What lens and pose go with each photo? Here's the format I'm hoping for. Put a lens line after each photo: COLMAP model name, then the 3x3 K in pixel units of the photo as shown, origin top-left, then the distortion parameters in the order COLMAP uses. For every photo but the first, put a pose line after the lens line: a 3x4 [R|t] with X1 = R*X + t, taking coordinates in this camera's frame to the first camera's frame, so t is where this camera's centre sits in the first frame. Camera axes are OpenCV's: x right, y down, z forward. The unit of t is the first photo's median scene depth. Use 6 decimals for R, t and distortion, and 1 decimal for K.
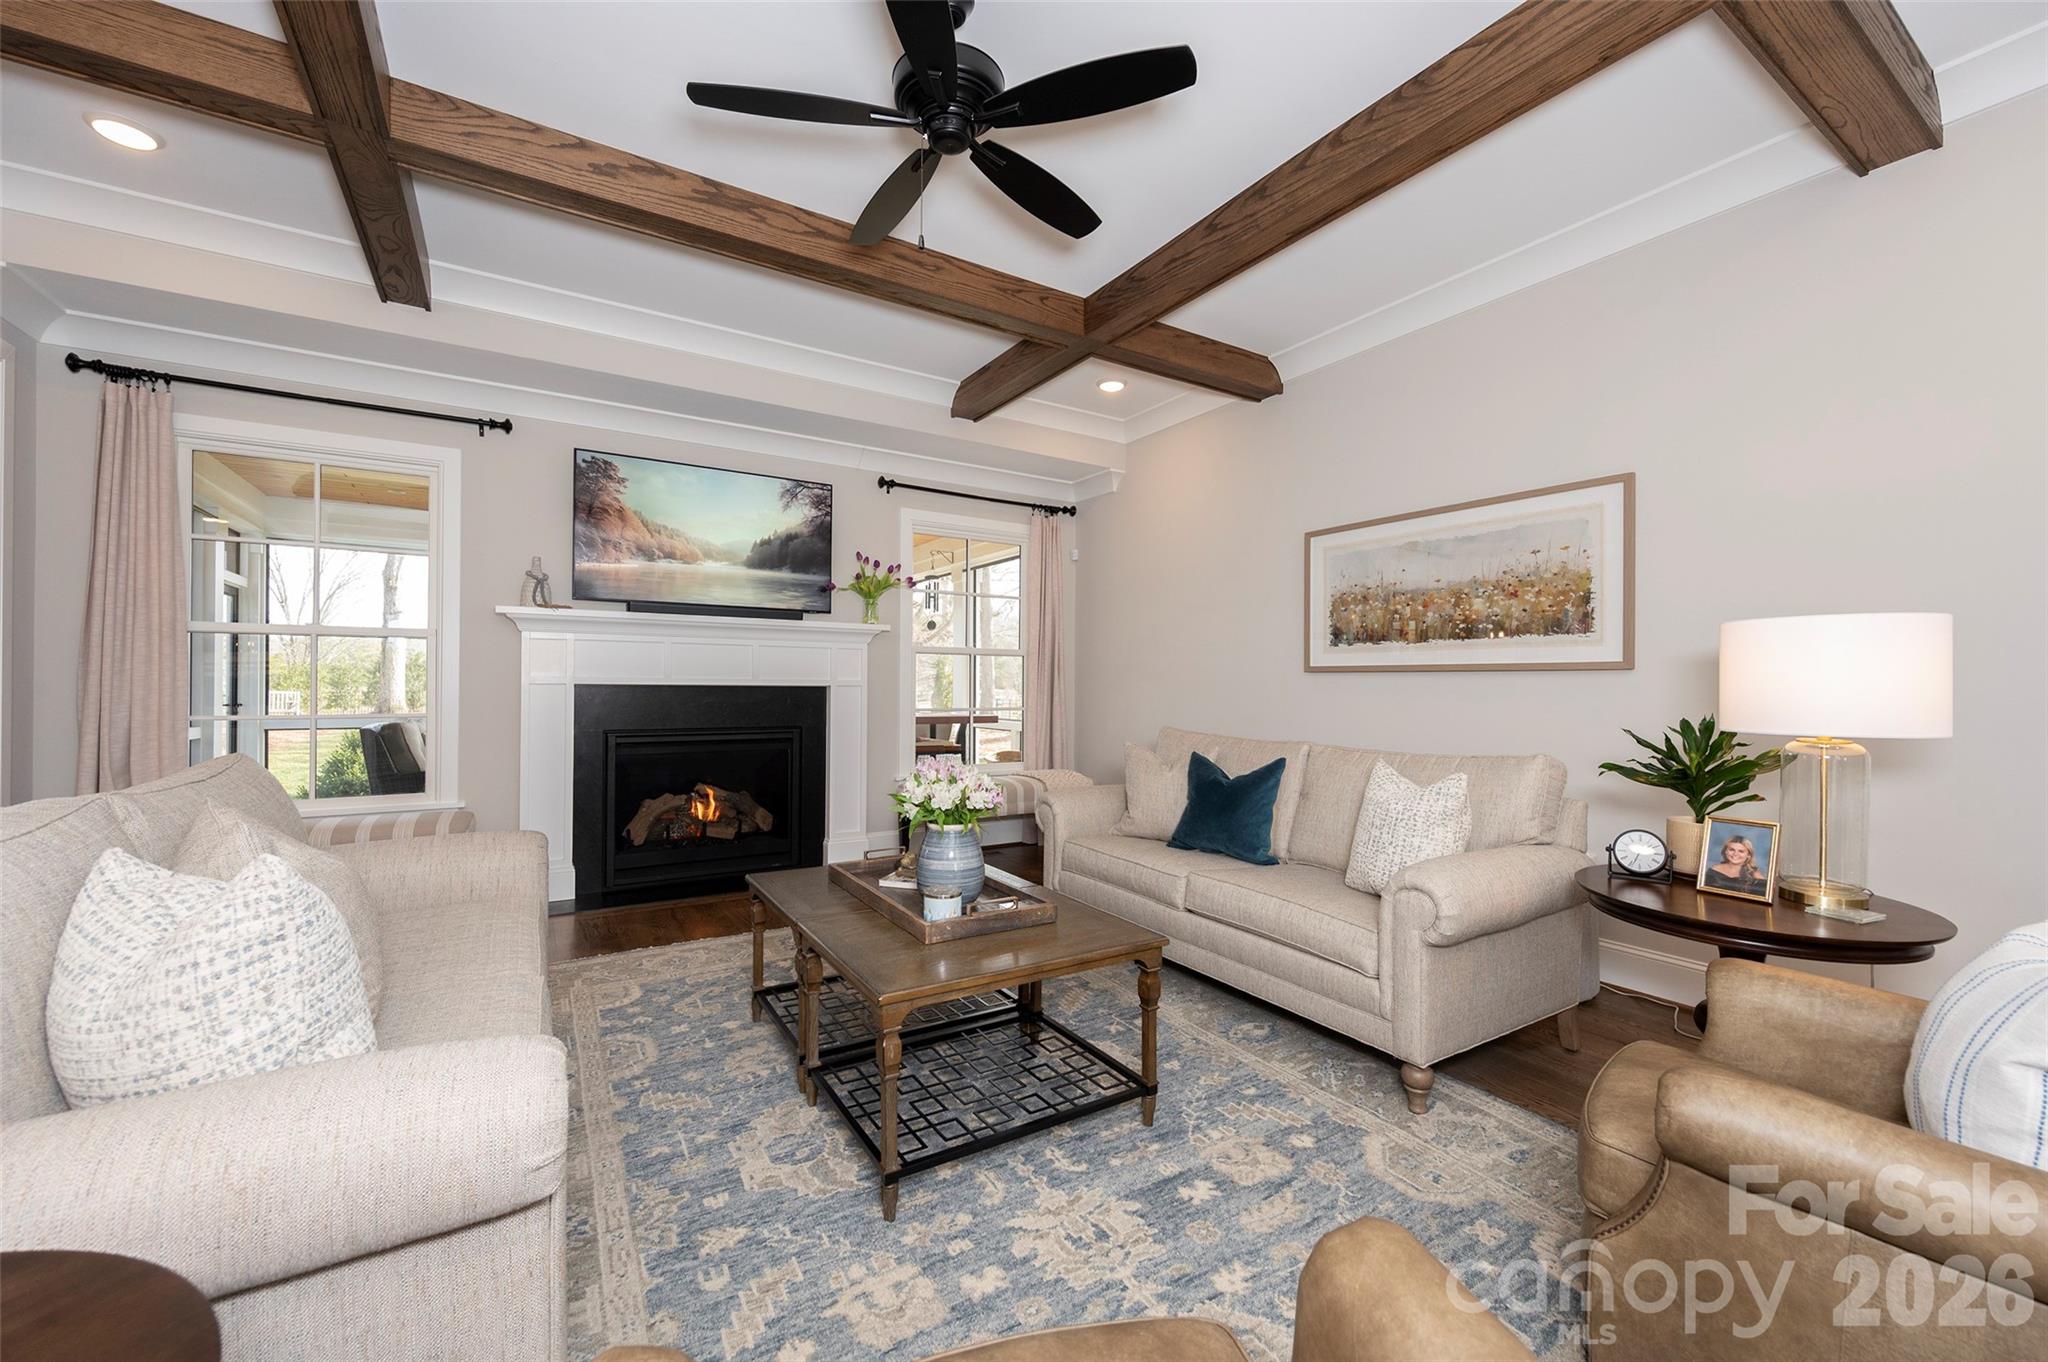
lens RADIAL K [[810.2, 0, 1024.2], [0, 810.2, 675.7], [0, 0, 1]] dist [0.000457, 0.000465]
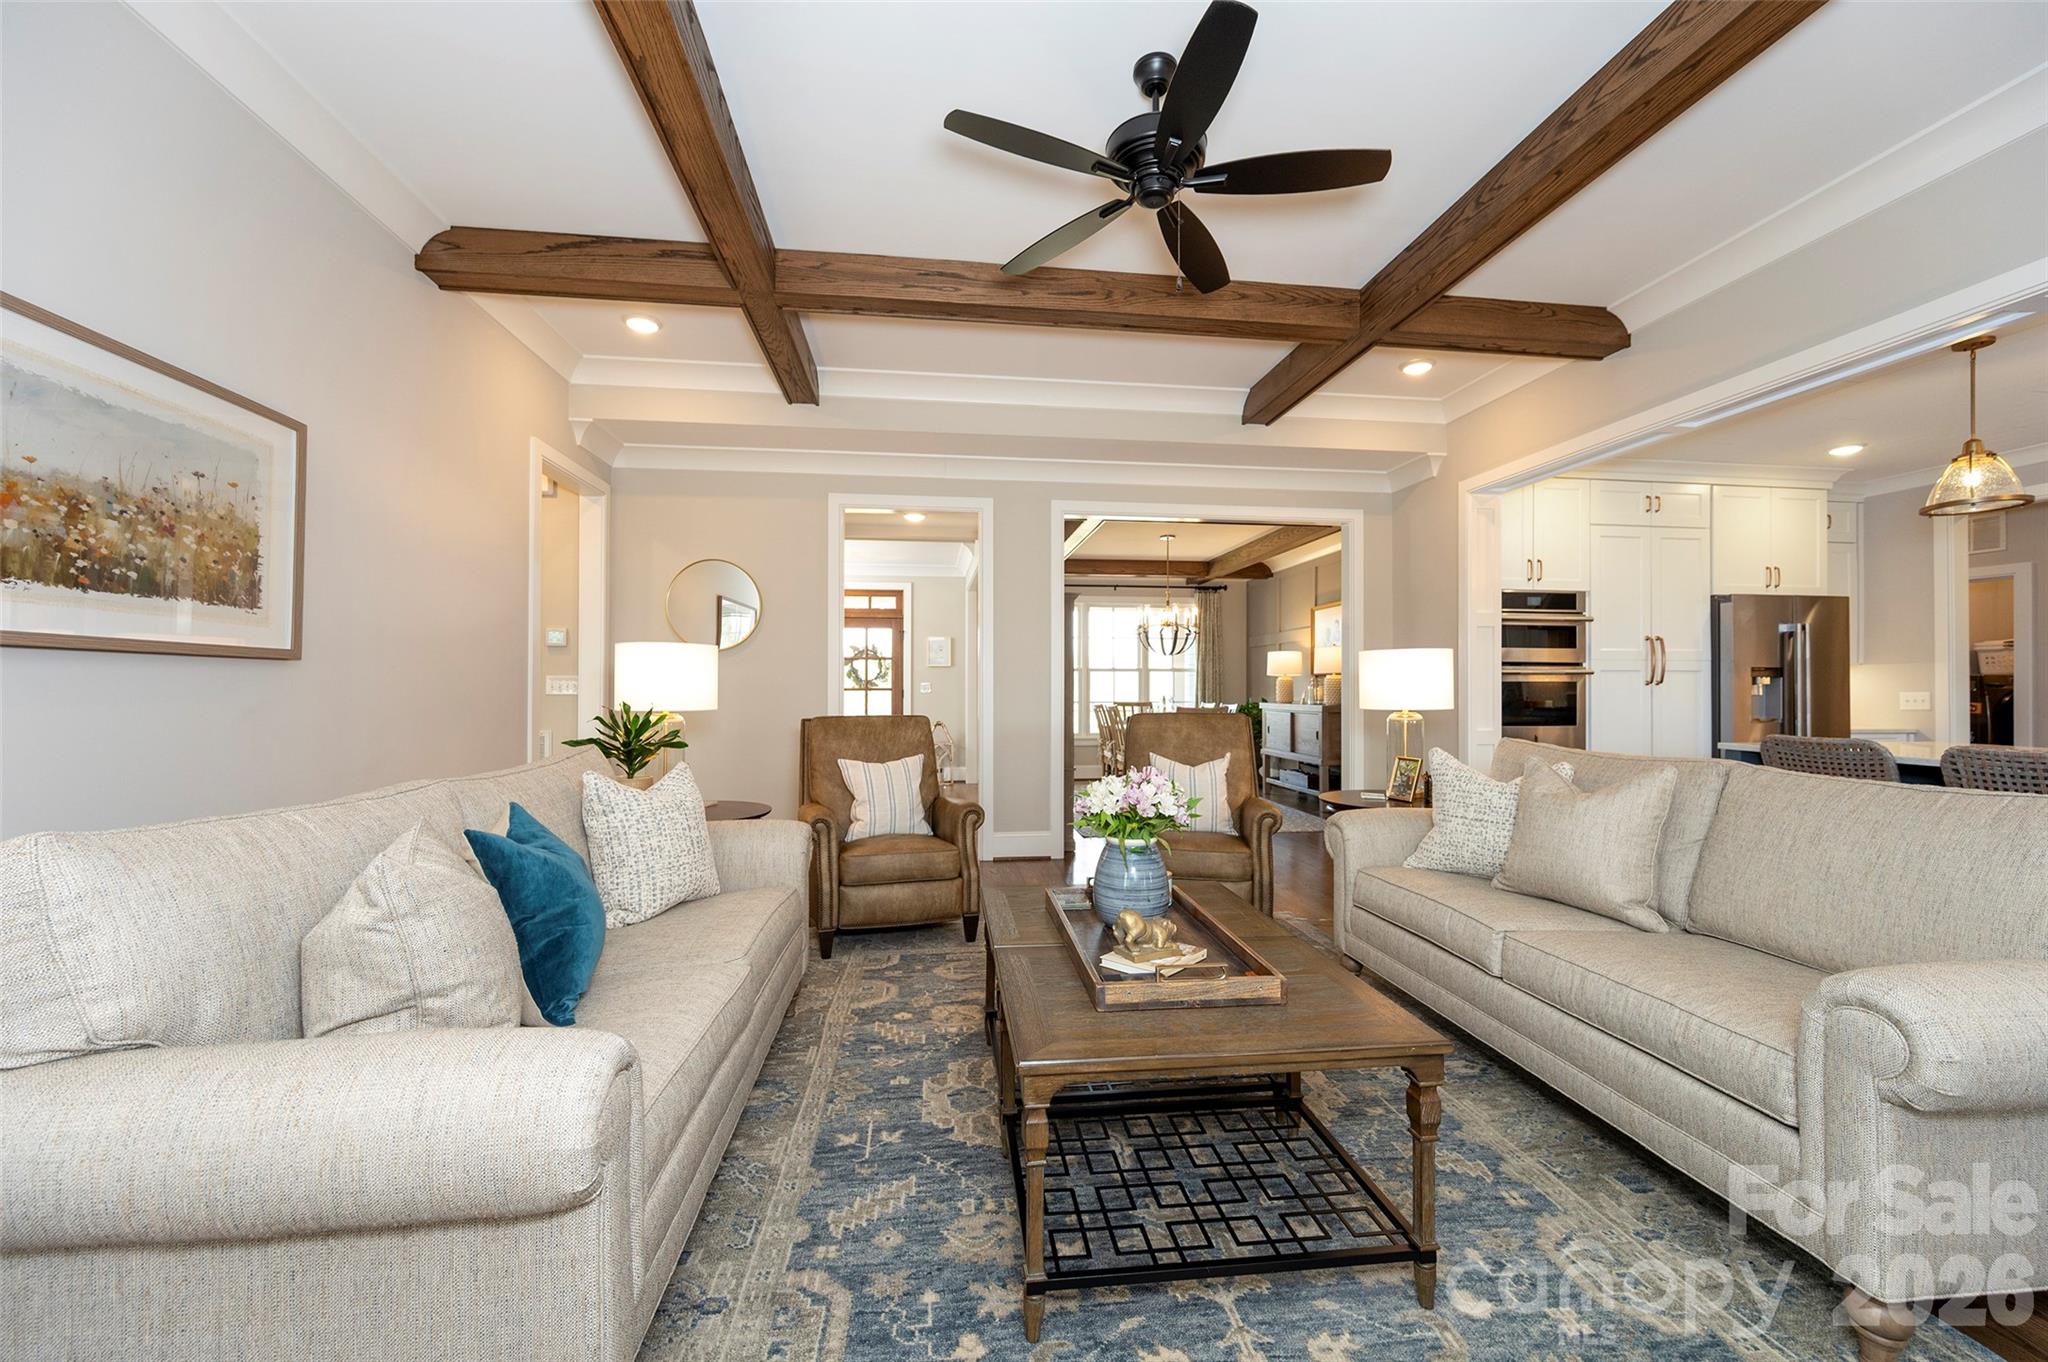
lens RADIAL K [[810.2, 0, 1032.2], [0, 810.2, 693.9], [0, 0, 1]] dist [0.000457, 0.000465]
pose [[-0.909041, -0.010904, 0.416565, -0.224050], [-0.011783, 0.999930, 0.000461, 0.014175], [-0.416541, -0.004489, -0.909106, 1.148758]]
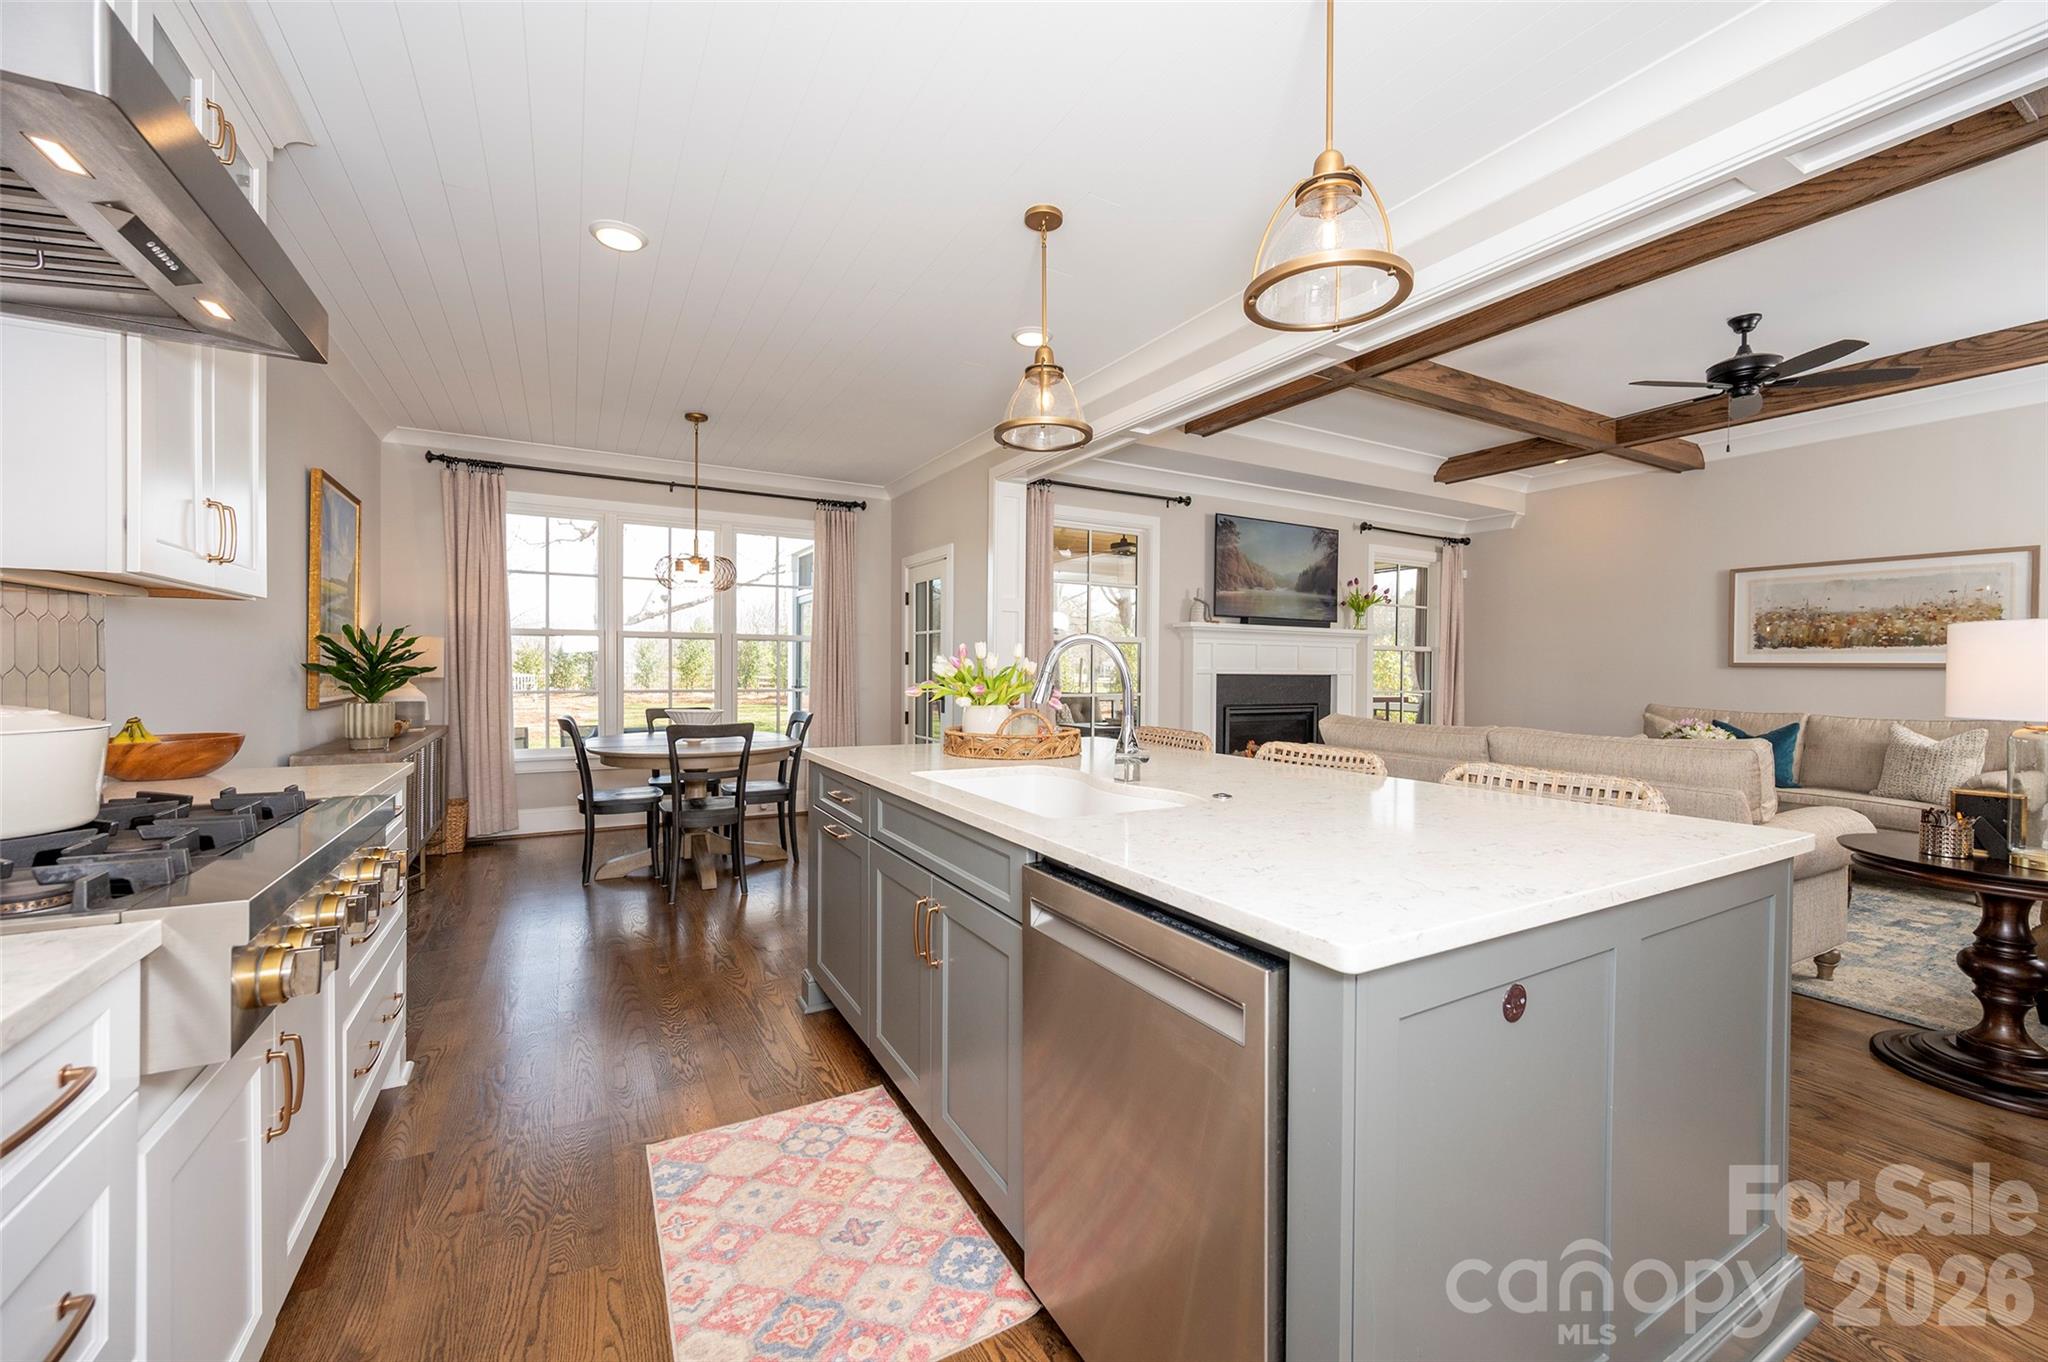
lens RADIAL K [[810.2, 0, 1028.4], [0, 810.2, 679.8], [0, 0, 1]] dist [0.000457, 0.000465]
pose [[0.998835, 0.003238, -0.048157, -0.929729], [-0.001916, 0.999621, 0.027460, -0.020073], [0.048228, -0.027336, 0.998462, -0.561657]]
